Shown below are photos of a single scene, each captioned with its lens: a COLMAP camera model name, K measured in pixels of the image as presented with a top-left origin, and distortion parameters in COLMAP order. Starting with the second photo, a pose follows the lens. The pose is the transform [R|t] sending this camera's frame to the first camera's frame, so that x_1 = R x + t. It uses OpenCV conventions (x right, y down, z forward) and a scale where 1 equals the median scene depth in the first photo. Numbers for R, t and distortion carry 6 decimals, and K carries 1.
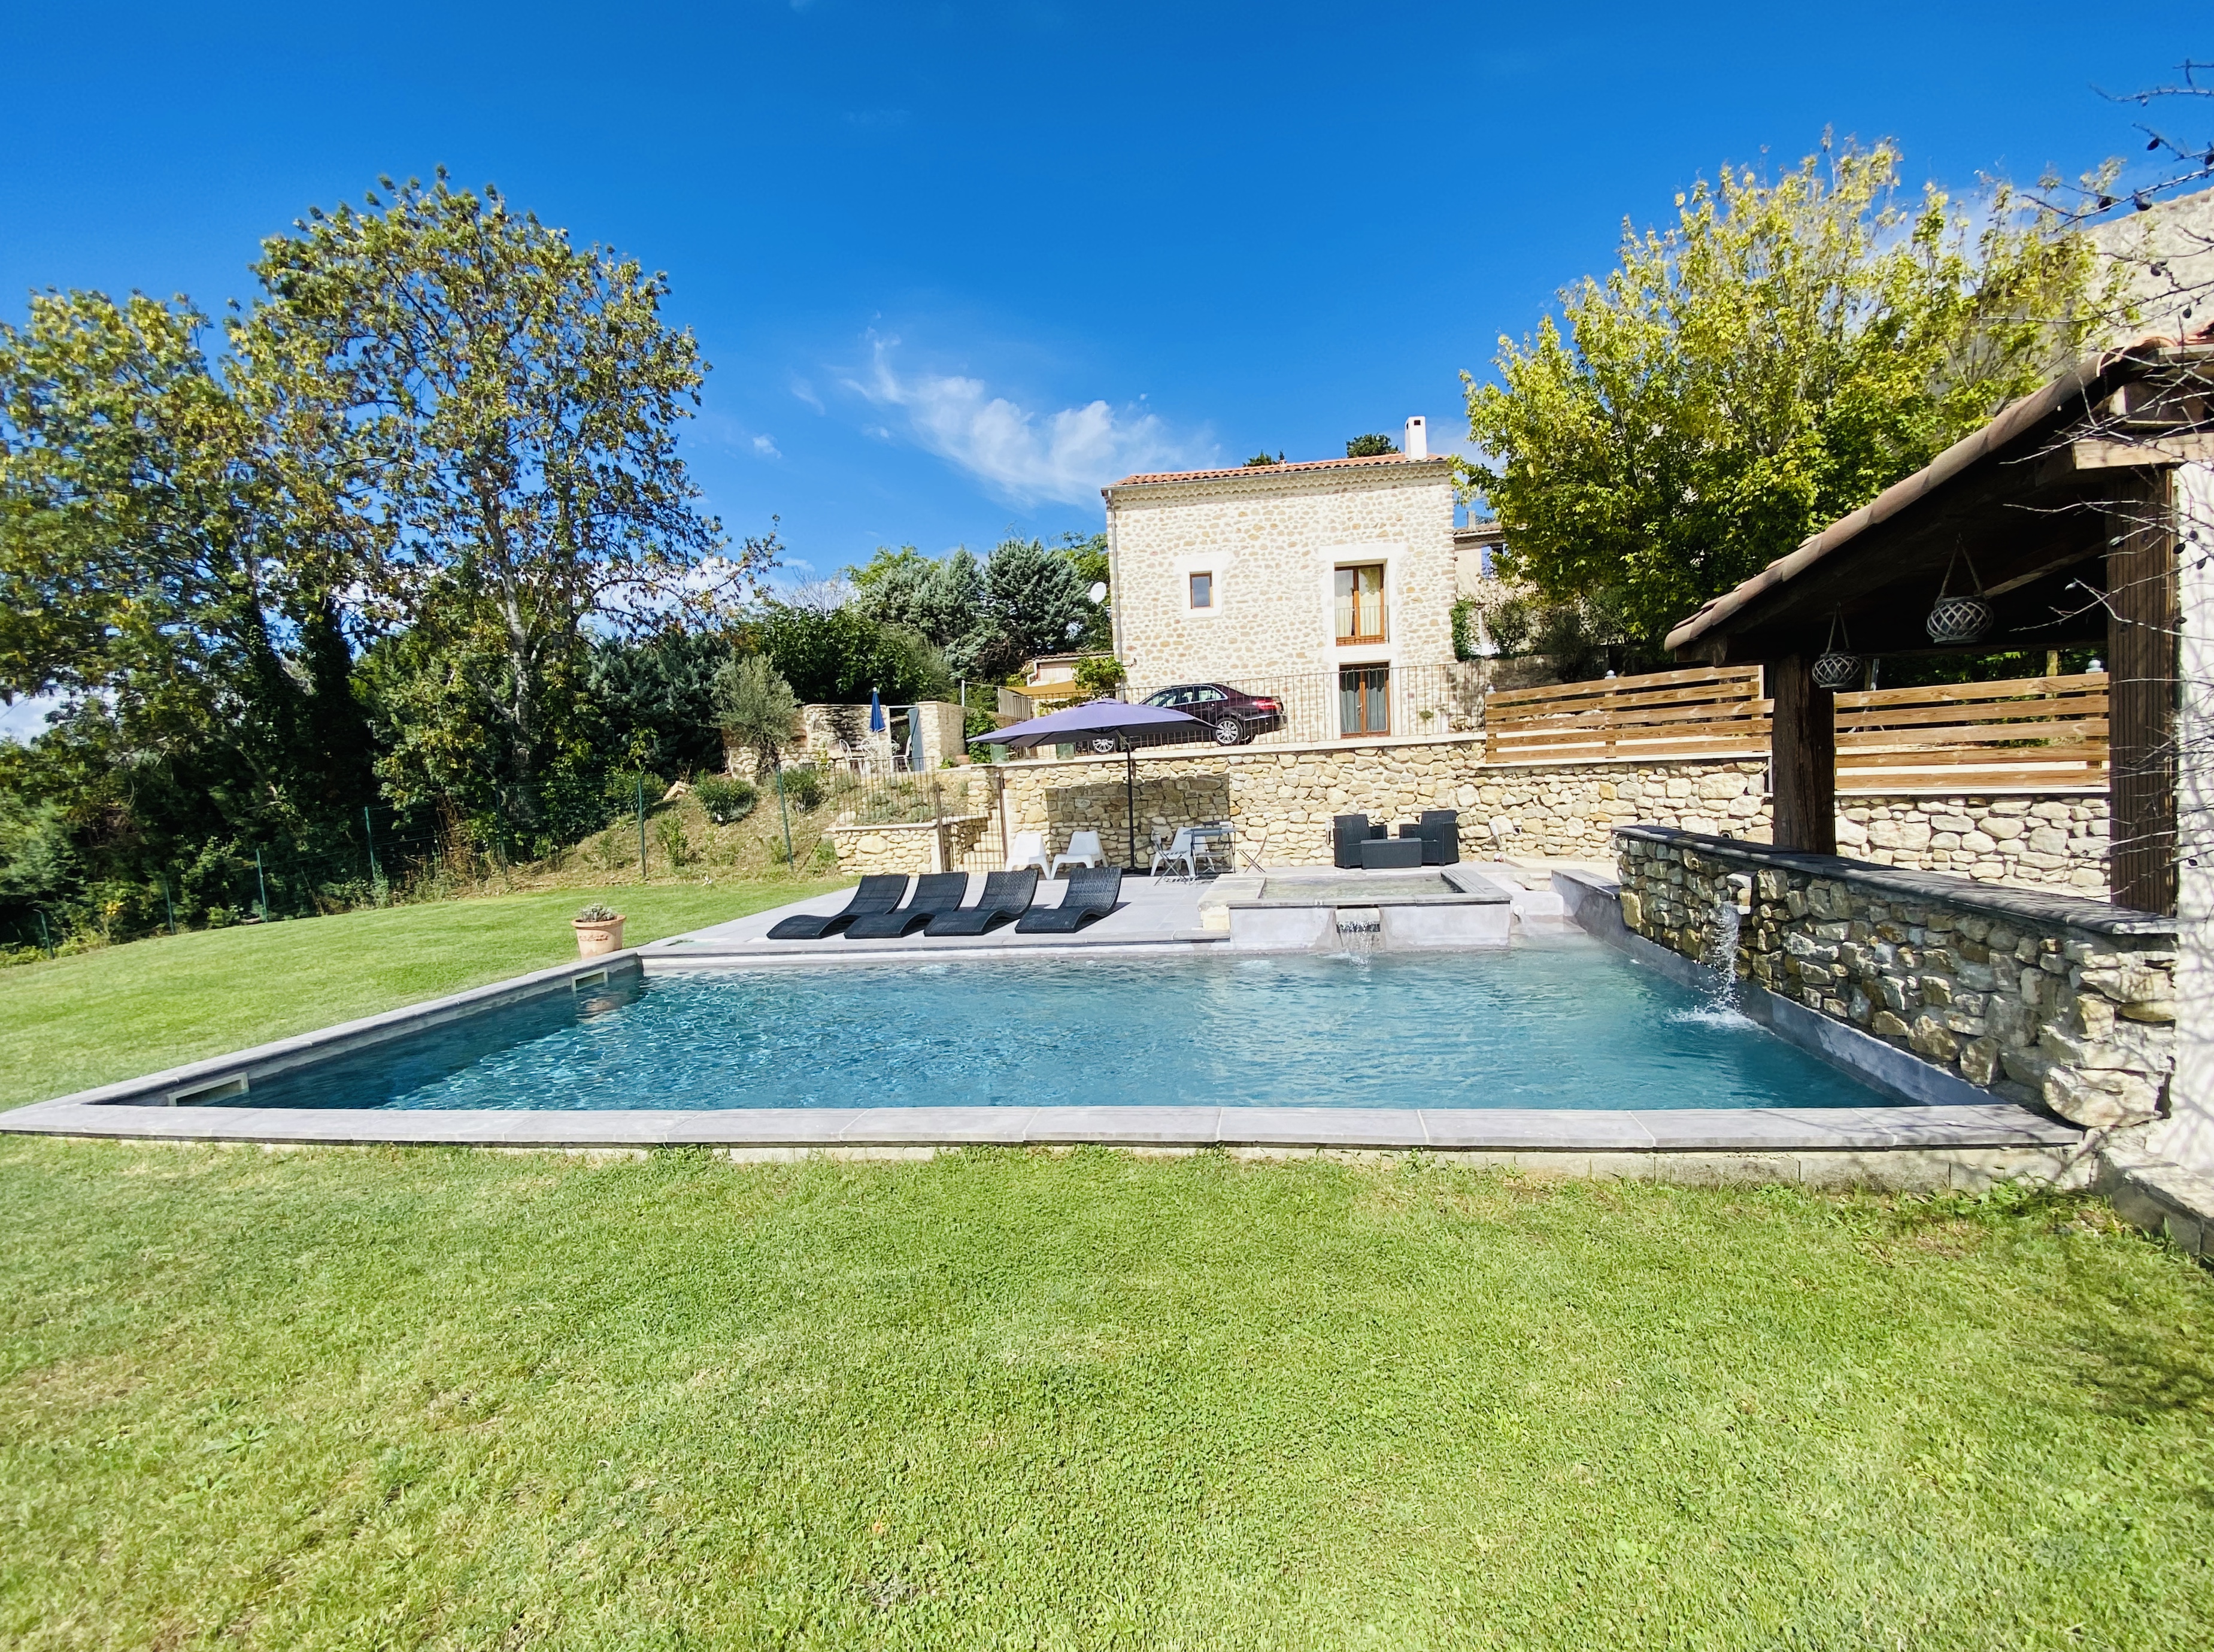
lens RADIAL K [[976.2, 0, 1107.0], [0, 976.2, 826.0], [0, 0, 1]] dist [-0.000955, -0.000186]
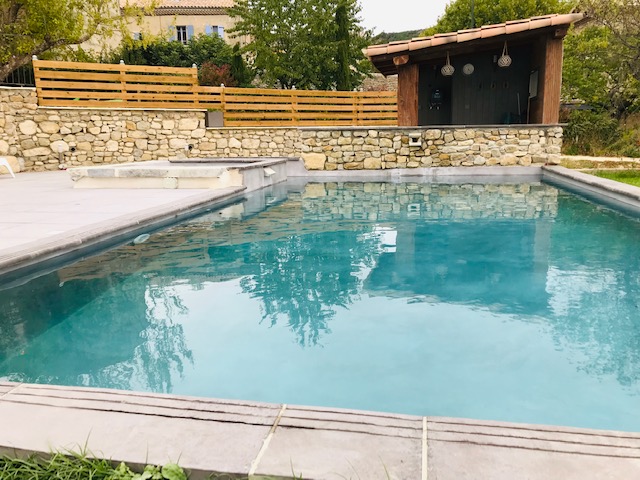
lens RADIAL K [[505.6, 0, 320.0], [0, 505.6, 240.0], [0, 0, 1]] dist [0.025014, -0.005555]
pose [[-0.011992, -0.146792, 0.989095, -0.469338], [0.069374, 0.986660, 0.147272, 0.059347], [-0.997519, 0.070383, -0.001648, 0.613047]]
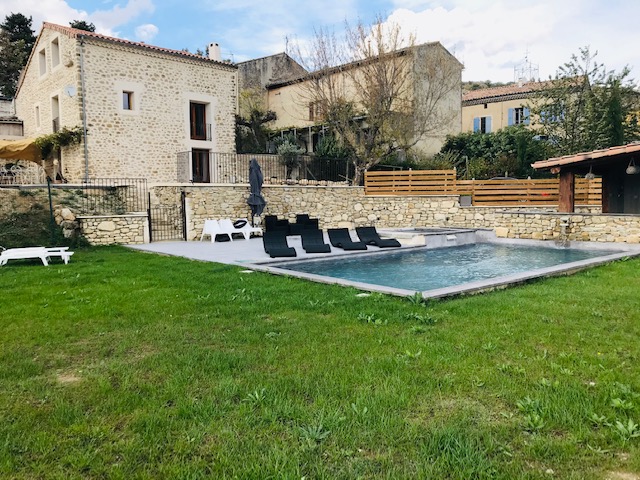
lens RADIAL K [[524.1, 0, 320.0], [0, 524.1, 240.0], [0, 0, 1]] dist [0.006288, -0.007027]
pose [[0.632459, -0.014147, 0.774465, -0.936240], [0.016347, 0.999854, 0.004914, 0.058631], [-0.774422, 0.009552, 0.632598, 0.145014]]
